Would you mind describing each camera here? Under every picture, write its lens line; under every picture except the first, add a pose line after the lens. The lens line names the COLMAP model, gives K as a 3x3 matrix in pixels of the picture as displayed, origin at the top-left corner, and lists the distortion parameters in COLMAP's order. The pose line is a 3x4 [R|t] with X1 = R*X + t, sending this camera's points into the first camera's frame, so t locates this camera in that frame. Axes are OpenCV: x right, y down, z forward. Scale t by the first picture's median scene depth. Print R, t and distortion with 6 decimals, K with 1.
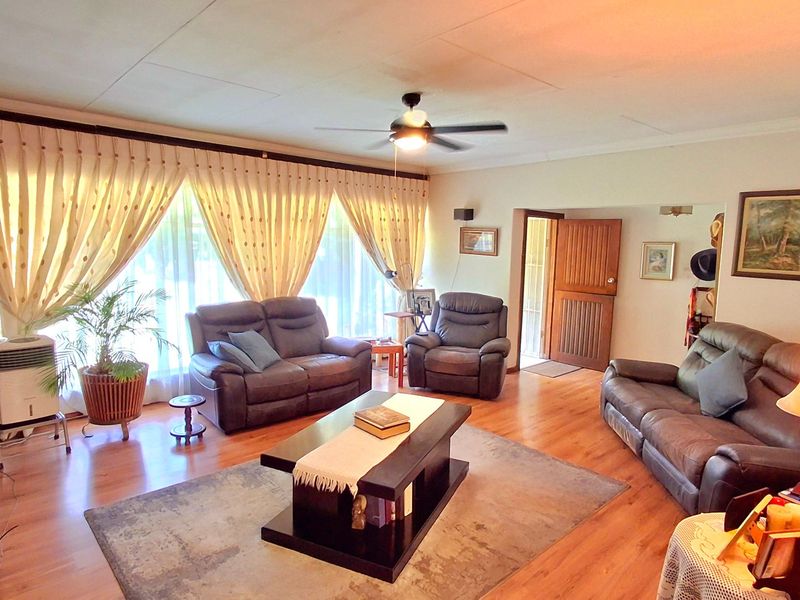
lens RADIAL K [[491.7, 0, 395.2], [0, 491.7, 297.8], [0, 0, 1]] dist [0.005166, -0.002514]
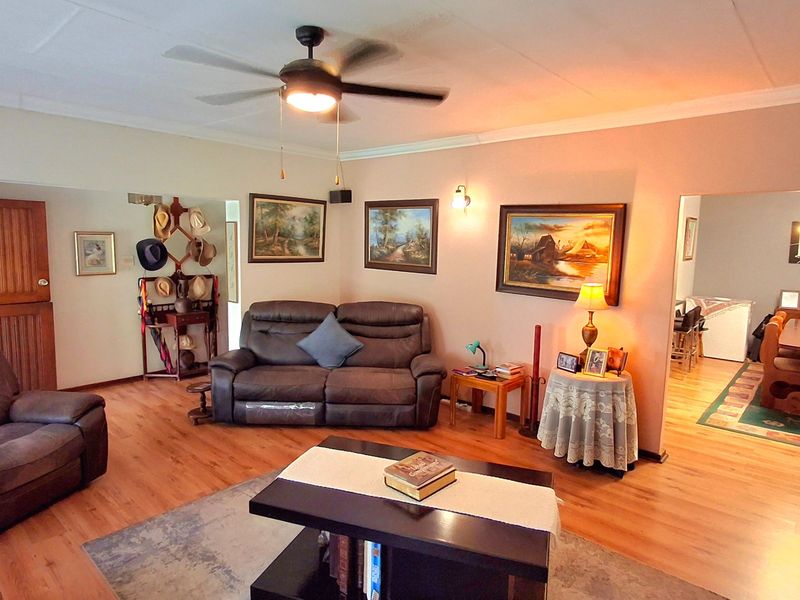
lens RADIAL K [[491.7, 0, 394.7], [0, 491.7, 297.9], [0, 0, 1]] dist [0.005166, -0.002514]
pose [[-0.087053, -0.138874, 0.986476, -0.553482], [0.096778, 0.984373, 0.147118, -0.106509], [-0.991492, 0.108276, -0.072253, 0.775863]]
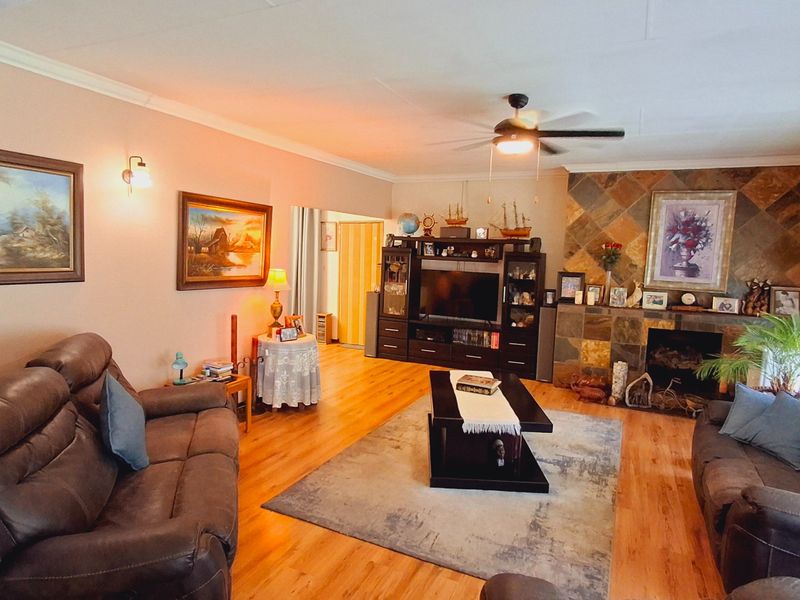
lens RADIAL K [[491.7, 0, 393.9], [0, 491.7, 298.0], [0, 0, 1]] dist [0.005166, -0.002514]
pose [[-0.925344, -0.012843, -0.378911, 0.494104], [-0.099041, 0.972911, 0.208891, -0.163891], [0.365964, 0.230824, -0.901549, 1.488539]]
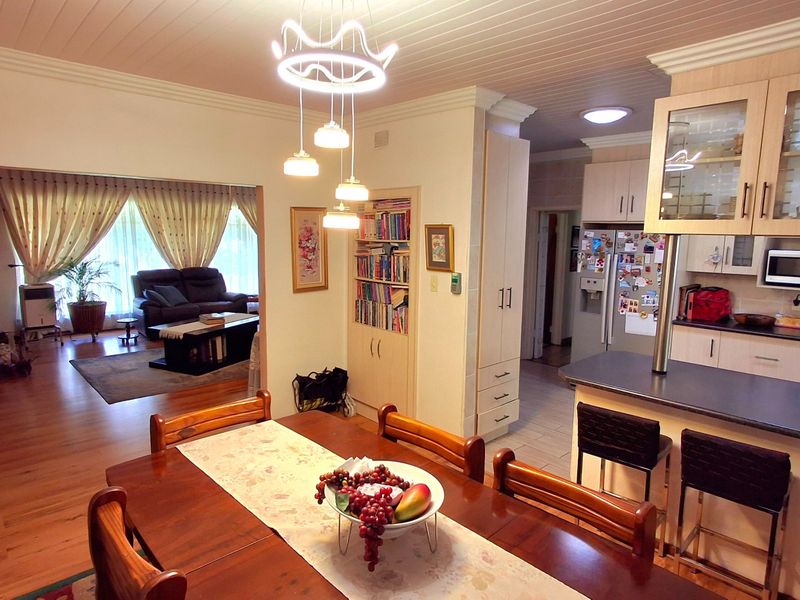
lens RADIAL K [[491.7, 0, 402.7], [0, 491.7, 297.6], [0, 0, 1]] dist [0.005166, -0.002514]
pose [[0.999894, -0.002663, 0.014316, 0.551445], [0.002334, 0.999734, 0.022932, 0.081613], [-0.014373, -0.022896, 0.999635, -0.810251]]
